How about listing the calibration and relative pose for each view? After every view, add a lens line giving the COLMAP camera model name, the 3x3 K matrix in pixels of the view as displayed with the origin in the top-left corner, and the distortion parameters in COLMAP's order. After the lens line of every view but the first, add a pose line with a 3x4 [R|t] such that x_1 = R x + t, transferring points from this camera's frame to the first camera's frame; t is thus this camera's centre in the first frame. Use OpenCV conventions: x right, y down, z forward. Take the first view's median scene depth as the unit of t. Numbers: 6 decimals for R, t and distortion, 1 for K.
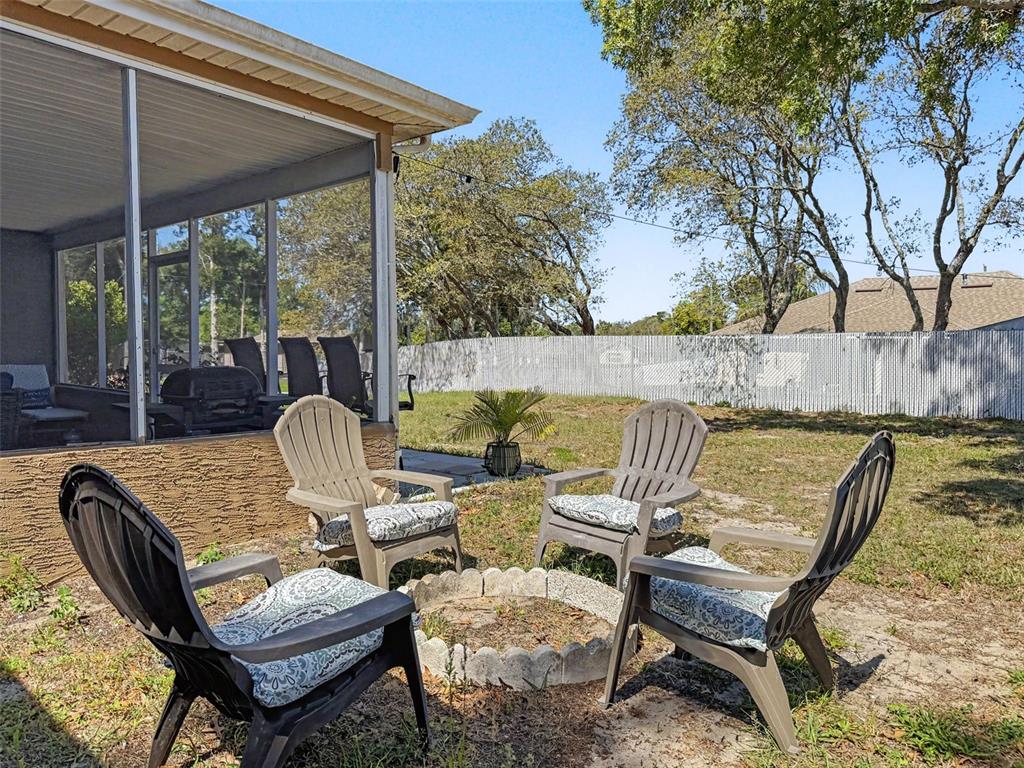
lens RADIAL K [[714.1, 0, 512.0], [0, 714.1, 384.0], [0, 0, 1]] dist [0.071918, -0.095239]
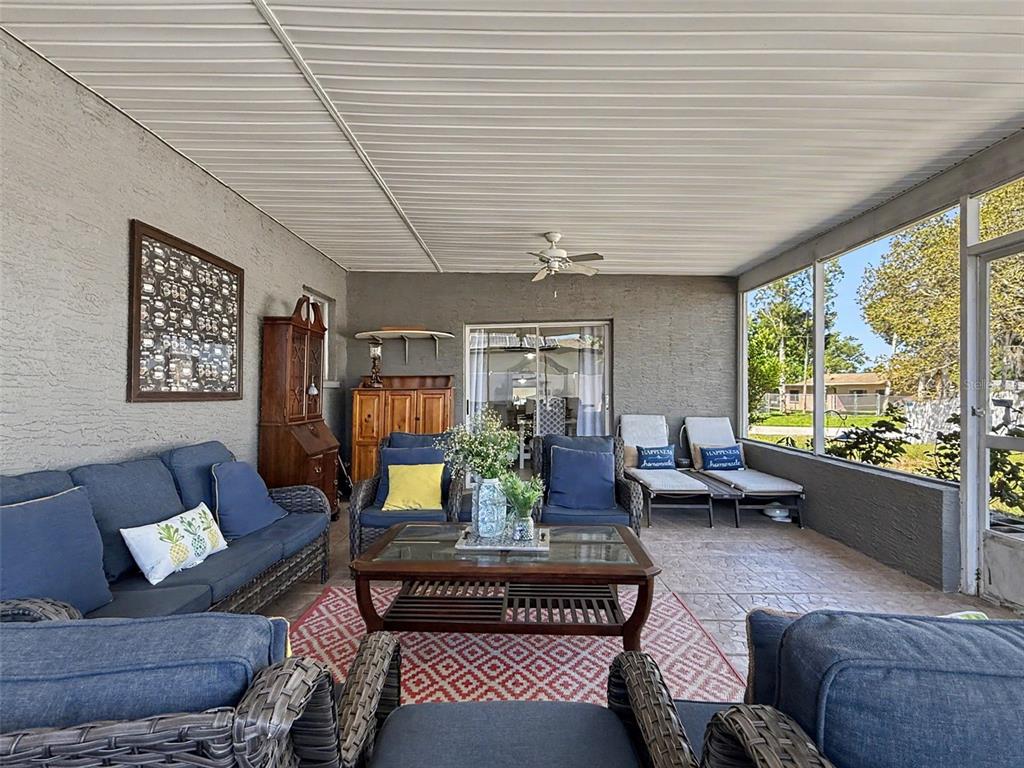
lens RADIAL K [[417.6, 0, 512.7], [0, 417.6, 376.6], [0, 0, 1]] dist [-0.000922, -0.000157]
pose [[0.635194, -0.033981, -0.771605, -0.638672], [-0.025061, 0.997599, -0.064564, -0.058478], [0.771946, 0.060348, 0.632817, 0.702704]]
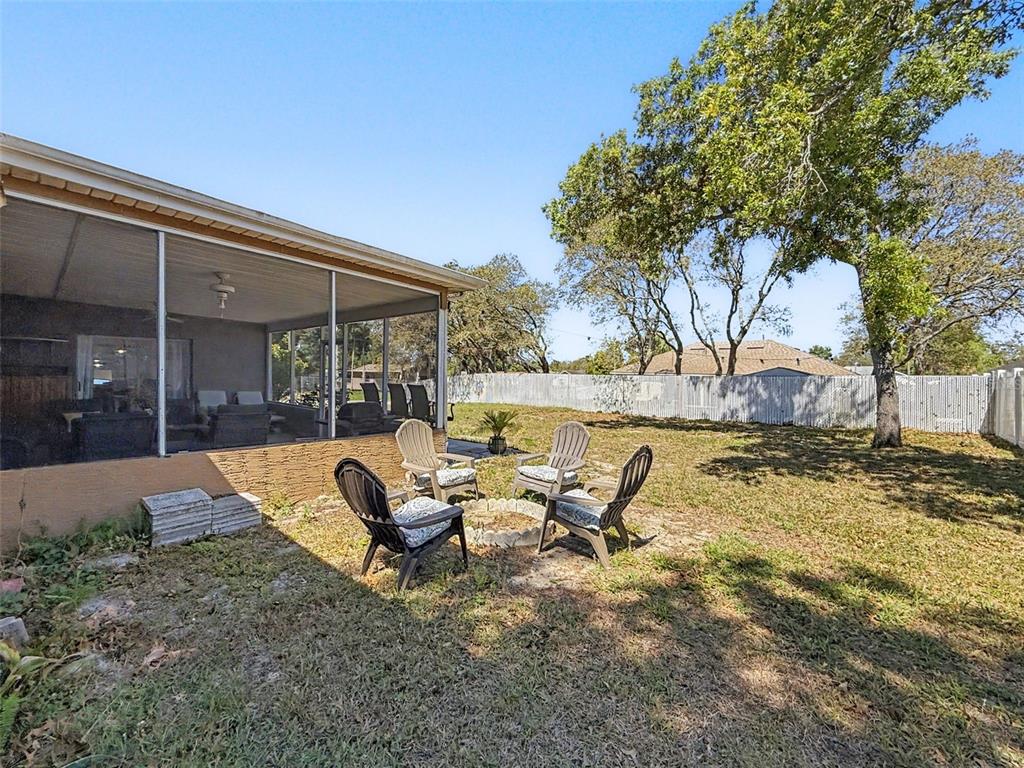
lens RADIAL K [[417.6, 0, 512.7], [0, 417.6, 376.6], [0, 0, 1]] dist [-0.000922, -0.000157]
pose [[0.999648, 0.013341, 0.022919, 0.000892], [-0.012394, 0.999083, -0.040973, -0.043863], [-0.023445, 0.040675, 0.998897, -0.196496]]
